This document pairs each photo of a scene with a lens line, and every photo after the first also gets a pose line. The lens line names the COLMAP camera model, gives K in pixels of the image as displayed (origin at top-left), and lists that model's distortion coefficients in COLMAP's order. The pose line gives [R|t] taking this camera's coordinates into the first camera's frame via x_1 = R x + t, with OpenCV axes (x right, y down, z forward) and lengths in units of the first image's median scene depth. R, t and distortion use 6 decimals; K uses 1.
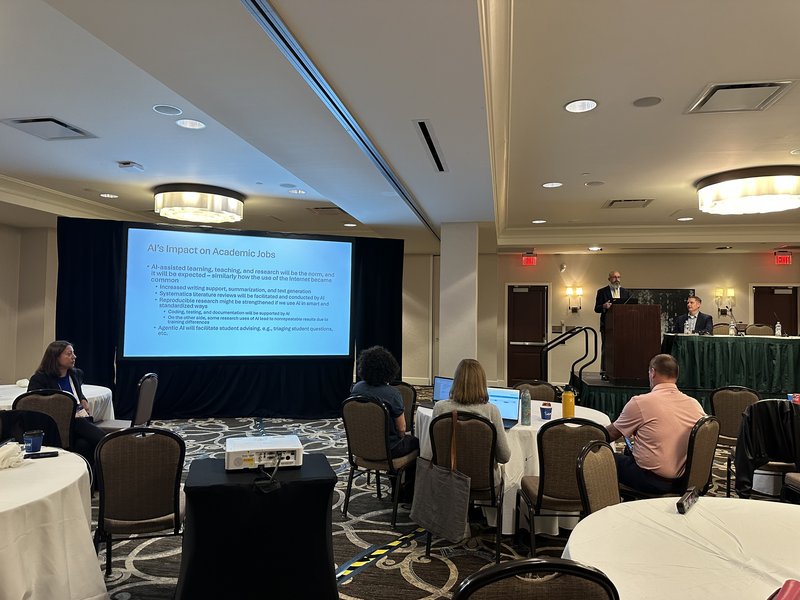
lens RADIAL K [[562.2, 0, 393.0], [0, 562.2, 294.6], [0, 0, 1]] dist [0.066743, -0.079793]
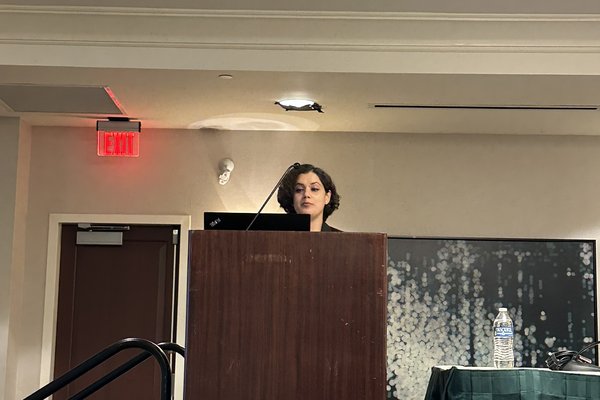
lens RADIAL K [[1089.2, 0, 305.7], [0, 1089.2, 203.7], [0, 0, 1]] dist [0.137268, 0.000000]
pose [[0.983288, 0.026975, 0.180048, 0.342503], [-0.009780, 0.995361, -0.095717, 0.046028], [-0.181795, 0.092357, 0.978990, 0.550746]]
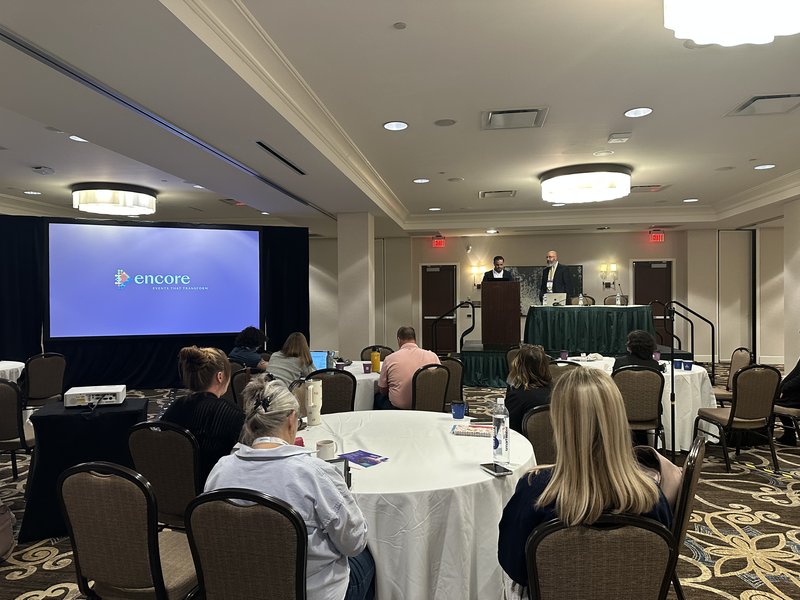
lens RADIAL K [[562.2, 0, 392.1], [0, 562.2, 300.5], [0, 0, 1]] dist [0.066743, -0.079793]
pose [[0.998819, -0.024490, 0.041961, 0.148344], [0.022444, 0.998568, 0.048553, -0.004257], [-0.043090, -0.047554, 0.997939, -0.144542]]
